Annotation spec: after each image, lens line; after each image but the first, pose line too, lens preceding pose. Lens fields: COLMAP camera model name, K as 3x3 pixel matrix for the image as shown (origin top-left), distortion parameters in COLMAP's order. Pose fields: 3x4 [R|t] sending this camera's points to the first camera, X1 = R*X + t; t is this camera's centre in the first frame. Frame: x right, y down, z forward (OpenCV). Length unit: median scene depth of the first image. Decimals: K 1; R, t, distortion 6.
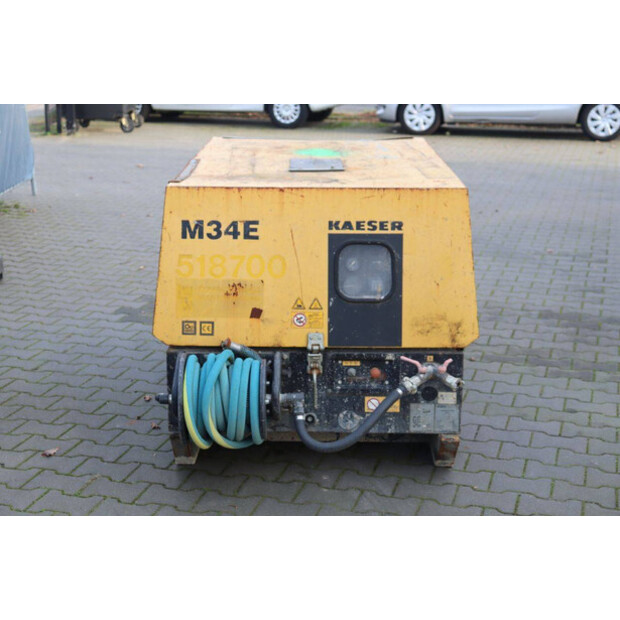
lens RADIAL K [[1100.6, 0, 310.0], [0, 1100.6, 310.0], [0, 0, 1]] dist [0.181155, 0.102747]
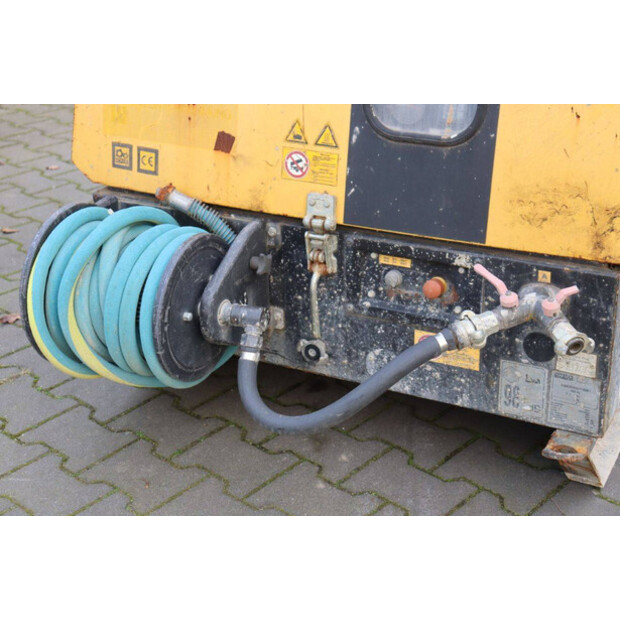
lens RADIAL K [[1051.2, 0, 310.0], [0, 1051.2, 310.0], [0, 0, 1]] dist [0.160858, 0.121846]
pose [[0.889726, 0.167921, -0.424488, 0.215173], [-0.086165, 0.974947, 0.205071, -0.026035], [0.448289, -0.145881, 0.881905, 0.560646]]
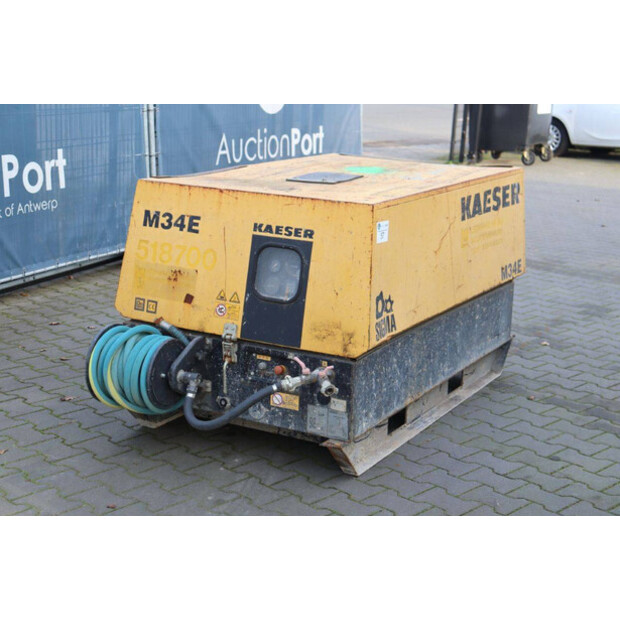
lens RADIAL K [[1100.6, 0, 310.0], [0, 1100.6, 310.0], [0, 0, 1]] dist [0.181155, 0.102747]
pose [[0.875498, 0.132092, -0.464817, 0.577396], [-0.148050, 0.988977, 0.002191, -0.006540], [0.459983, 0.066898, 0.885404, 0.070119]]
